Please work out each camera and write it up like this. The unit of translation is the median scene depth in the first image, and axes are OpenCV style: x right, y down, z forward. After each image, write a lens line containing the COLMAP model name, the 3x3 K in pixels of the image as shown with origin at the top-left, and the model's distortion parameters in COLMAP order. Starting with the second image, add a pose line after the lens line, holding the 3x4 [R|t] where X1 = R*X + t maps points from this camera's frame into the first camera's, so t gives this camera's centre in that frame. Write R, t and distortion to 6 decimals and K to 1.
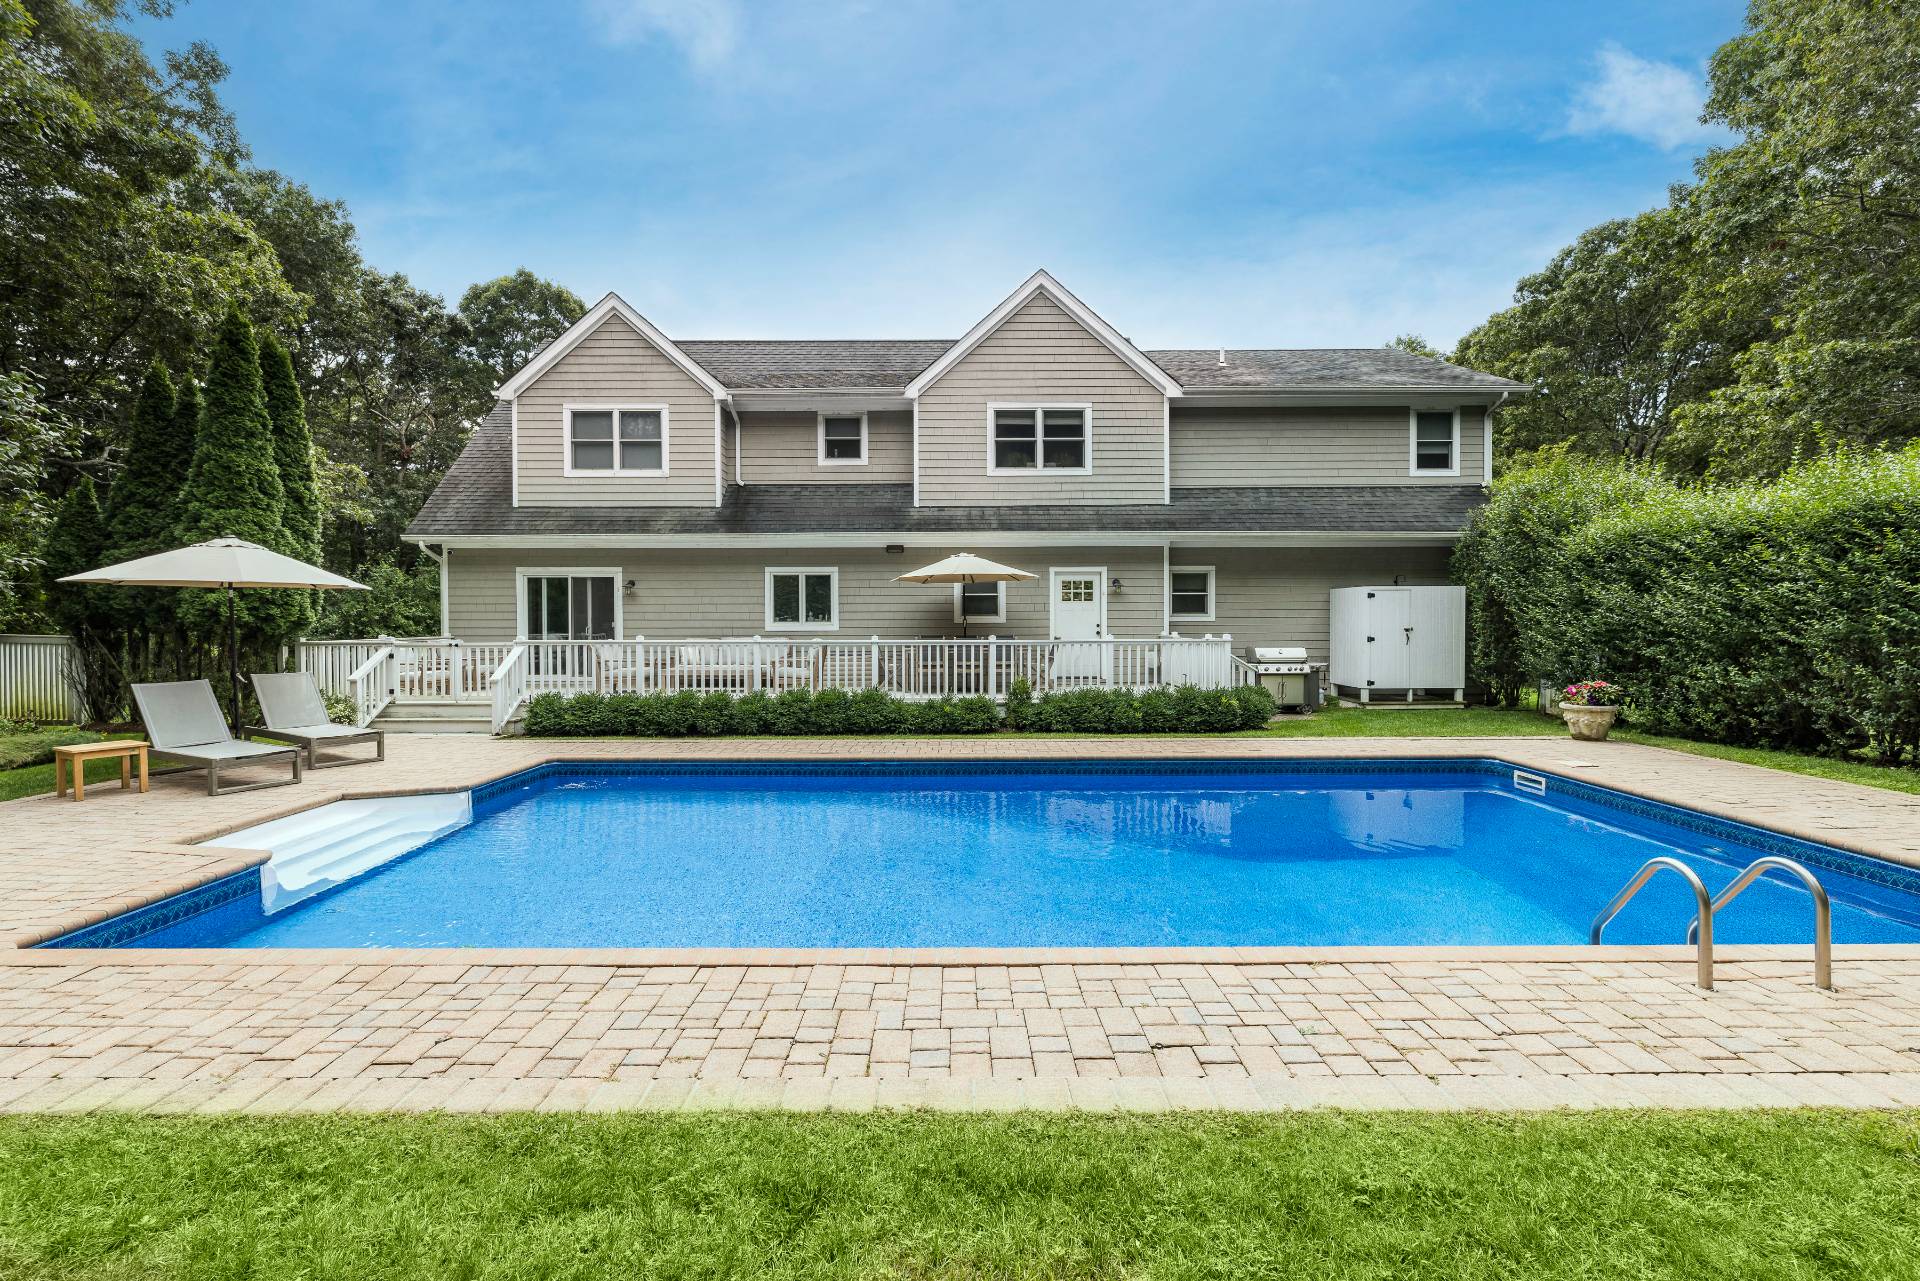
lens RADIAL K [[797.4, 0, 962.6], [0, 797.4, 626.9], [0, 0, 1]] dist [-0.007377, -0.000137]
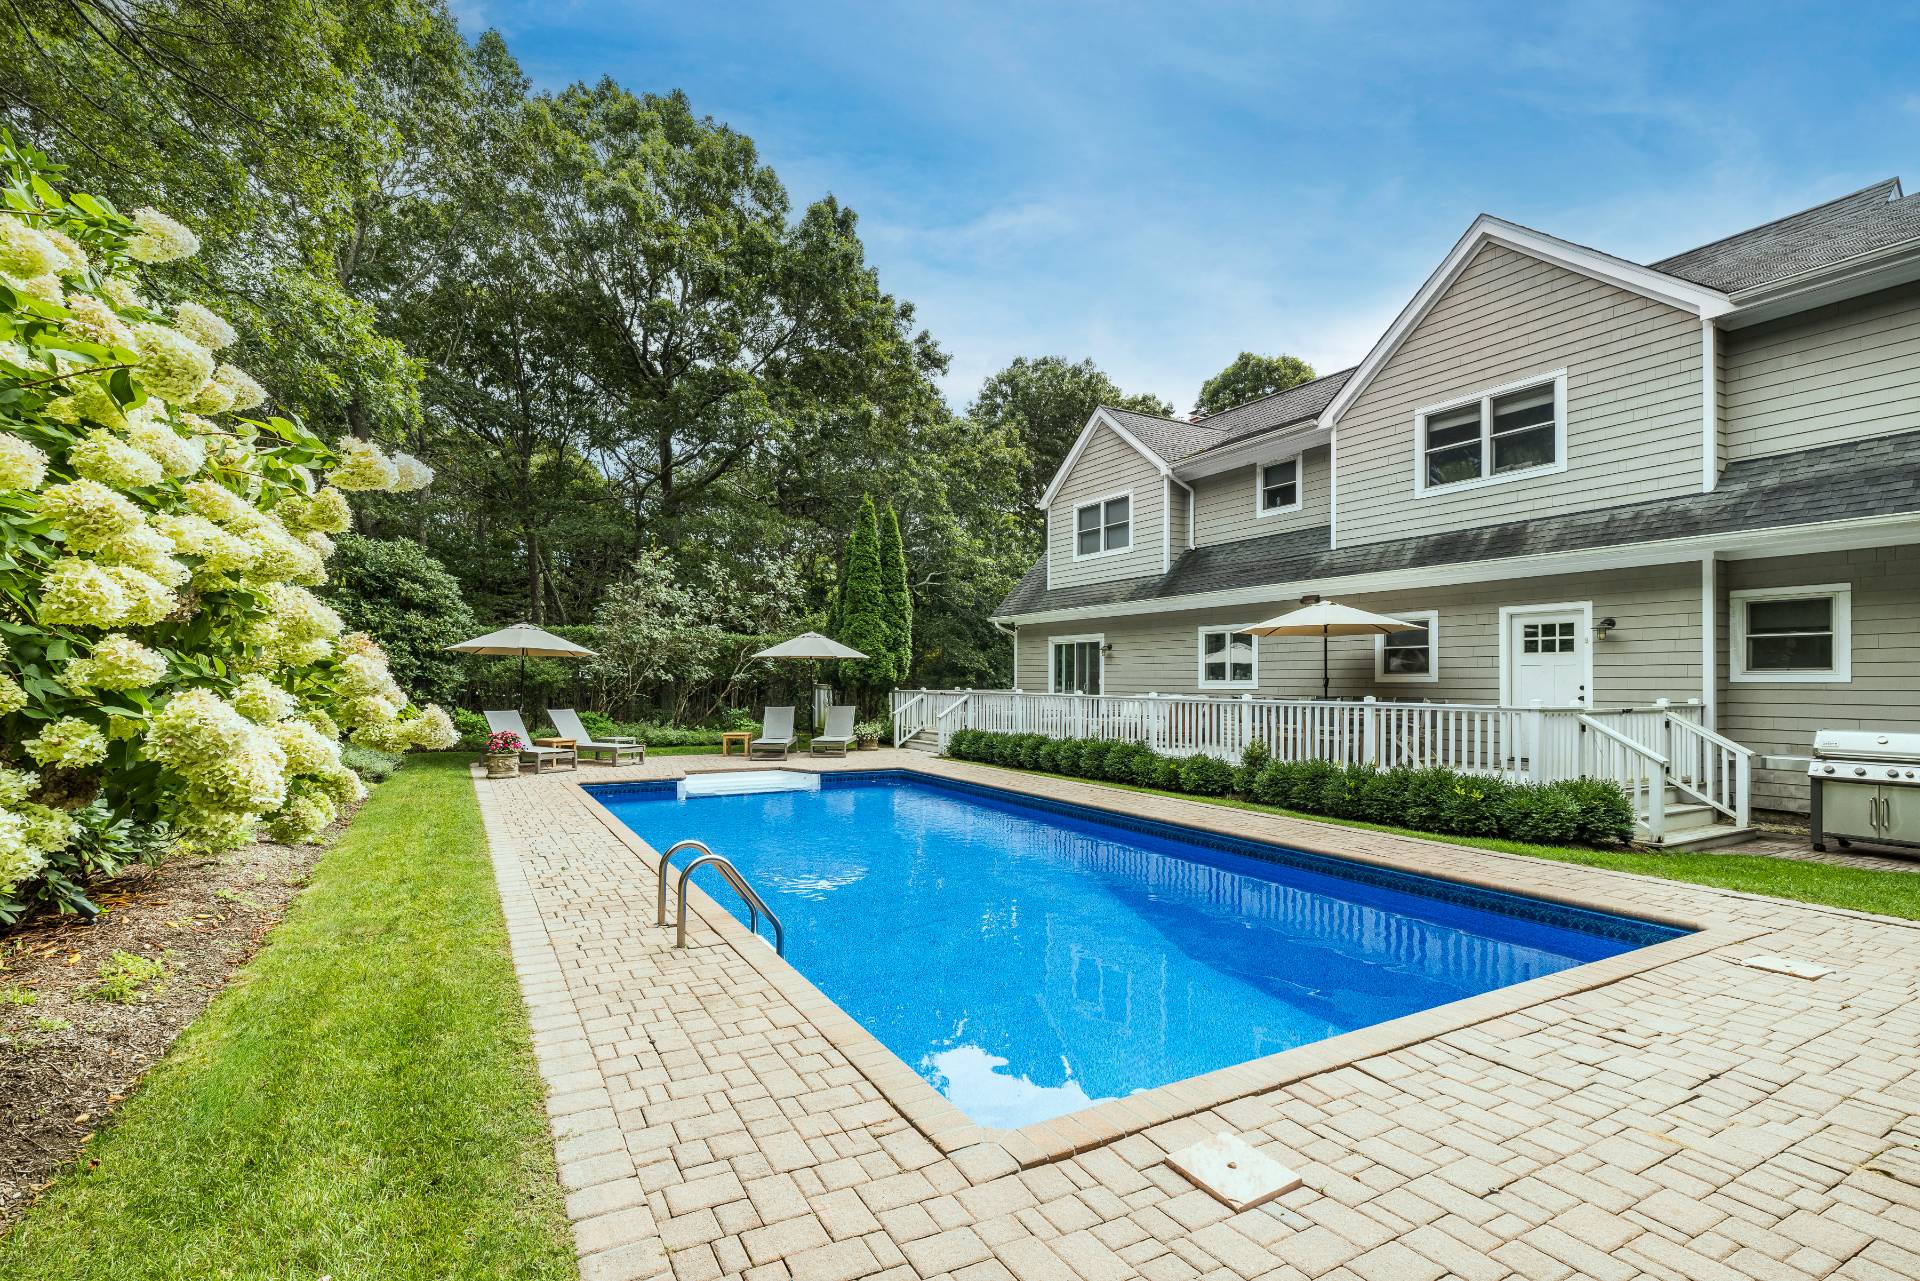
lens RADIAL K [[924.1, 0, 957.3], [0, 924.1, 654.9], [0, 0, 1]] dist [0.012898, 0.000087]
pose [[0.463288, -0.020778, -0.885964, 0.641399], [-0.015453, 0.999384, -0.031518, 0.003432], [0.886073, 0.028293, 0.462682, 0.163094]]
